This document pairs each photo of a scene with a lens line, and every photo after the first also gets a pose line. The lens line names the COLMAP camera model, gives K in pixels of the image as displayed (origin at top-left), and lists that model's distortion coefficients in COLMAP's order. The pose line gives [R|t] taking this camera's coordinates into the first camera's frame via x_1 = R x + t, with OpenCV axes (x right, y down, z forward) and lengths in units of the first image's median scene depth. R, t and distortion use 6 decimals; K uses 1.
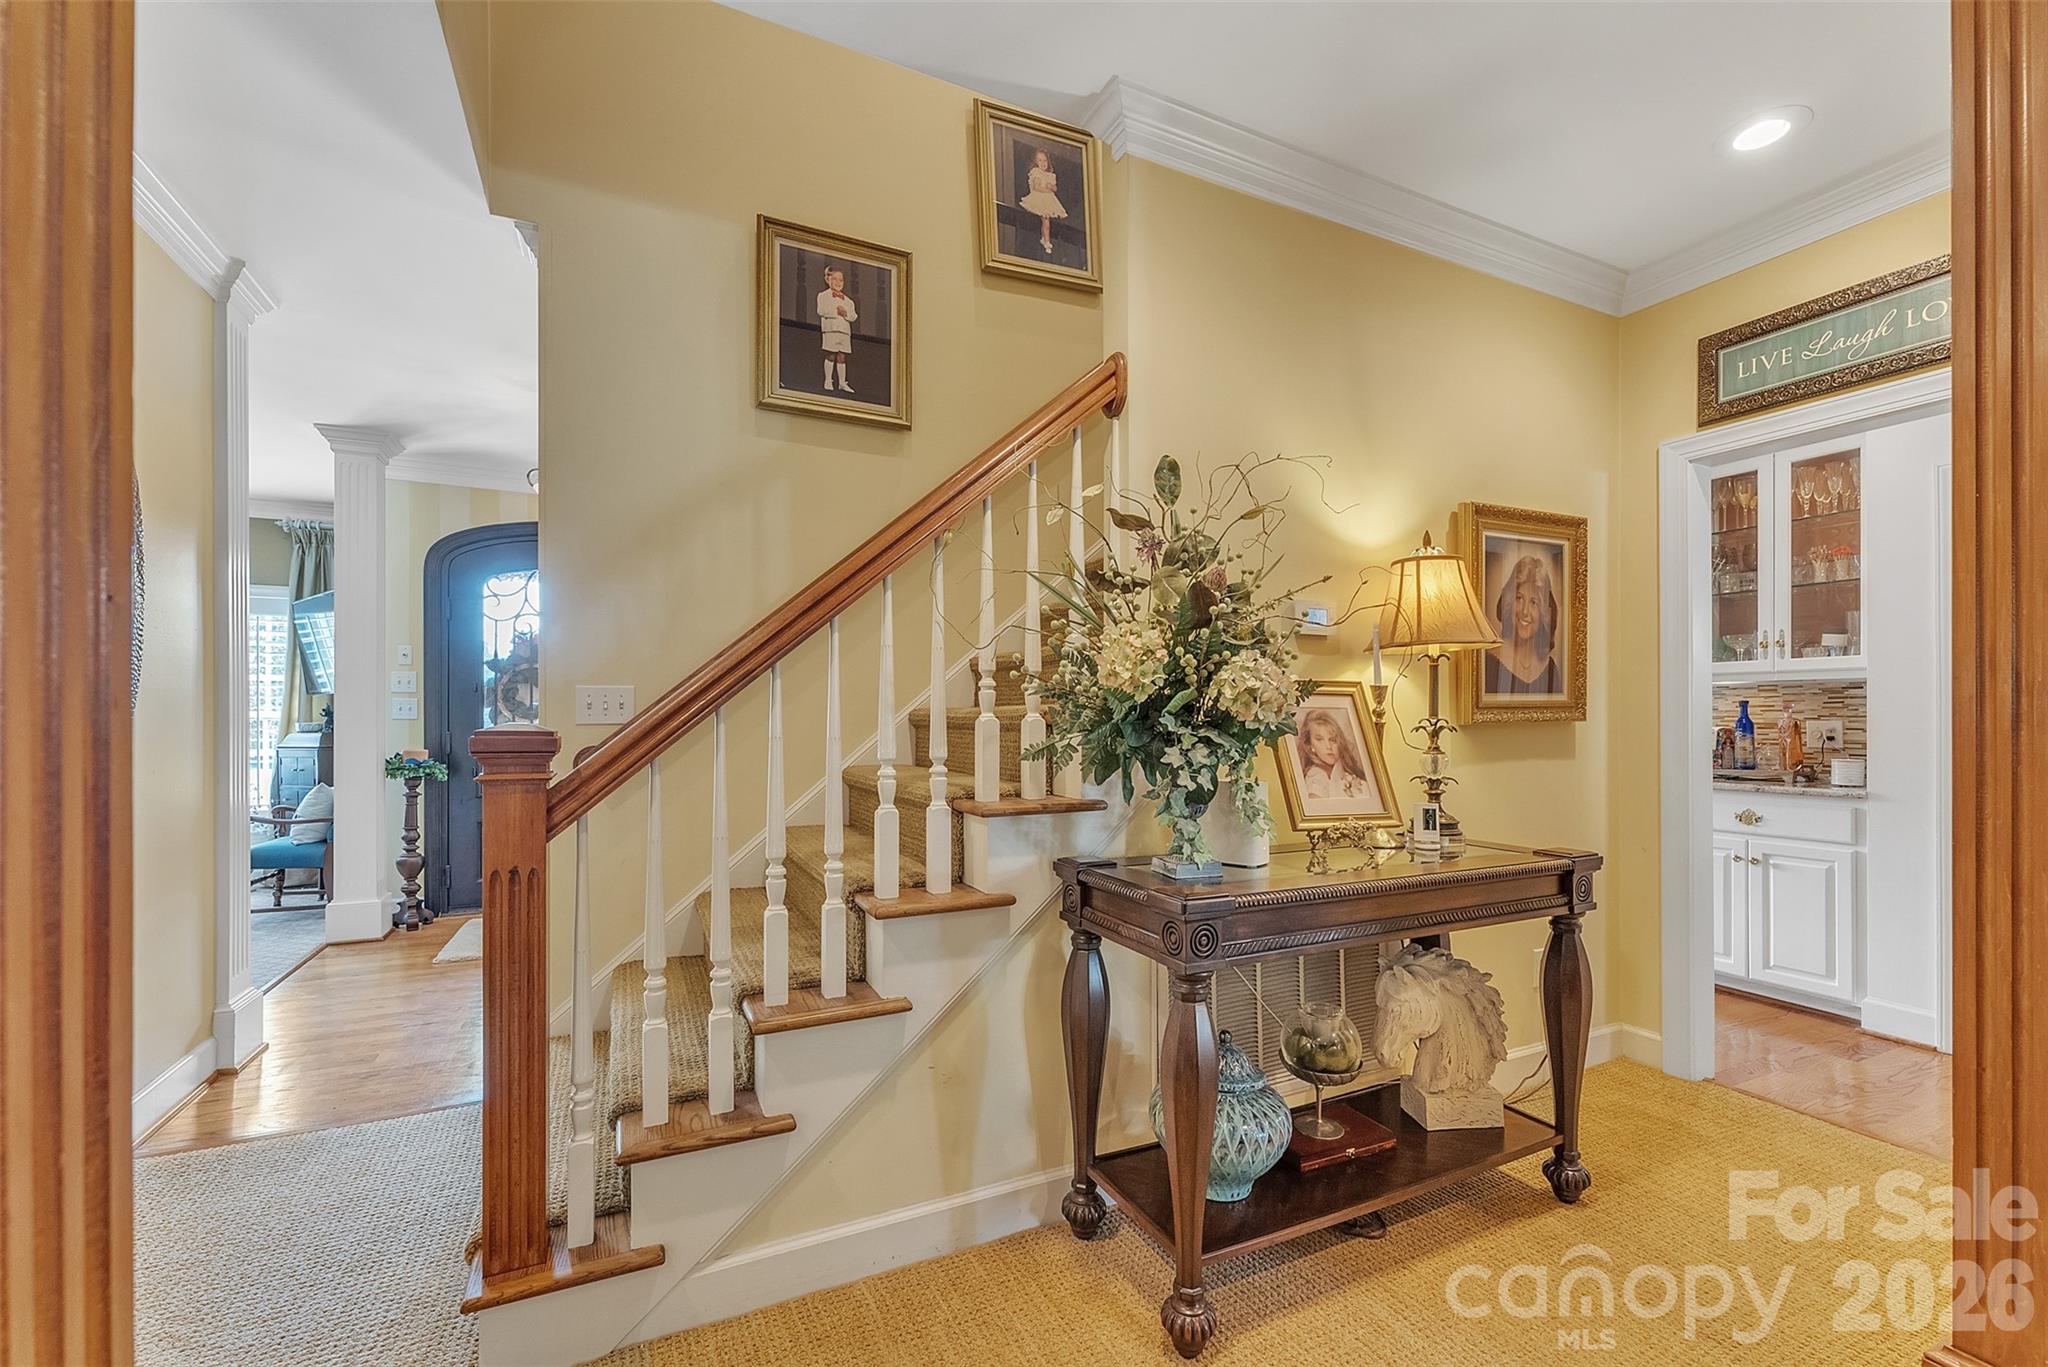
lens RADIAL K [[844.3, 0, 1023.0], [0, 844.3, 704.5], [0, 0, 1]] dist [0.000013, 0.000174]
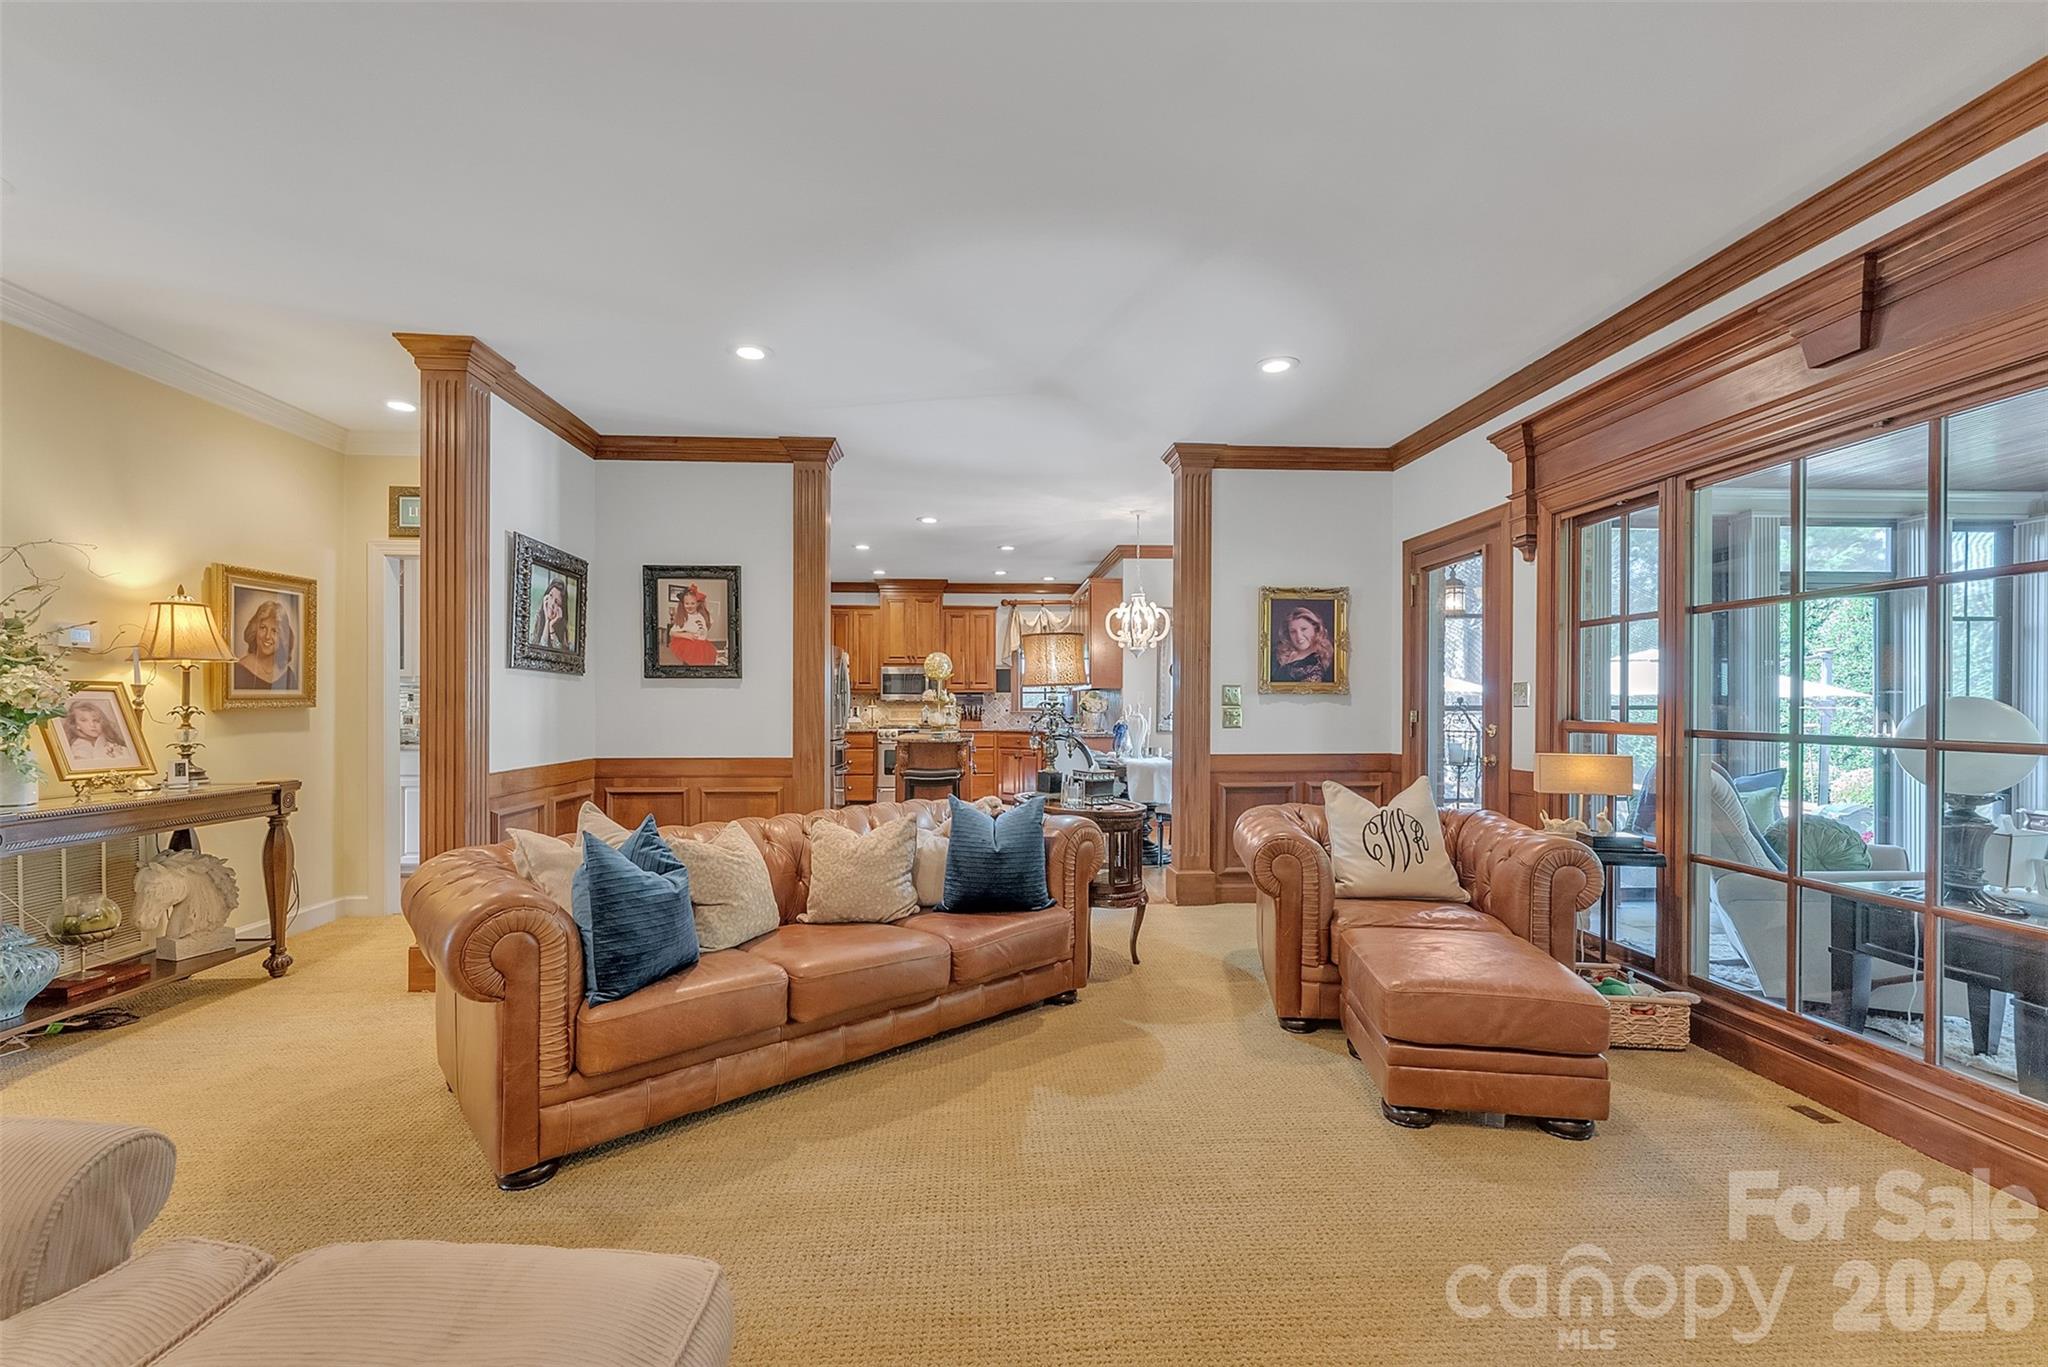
lens RADIAL K [[844.3, 0, 1023.0], [0, 844.3, 704.5], [0, 0, 1]] dist [0.000013, 0.000174]
pose [[0.369482, -0.003071, 0.929233, -0.410436], [-0.013478, 0.999872, 0.008664, -0.021966], [-0.929140, -0.015725, 0.369393, -1.061895]]
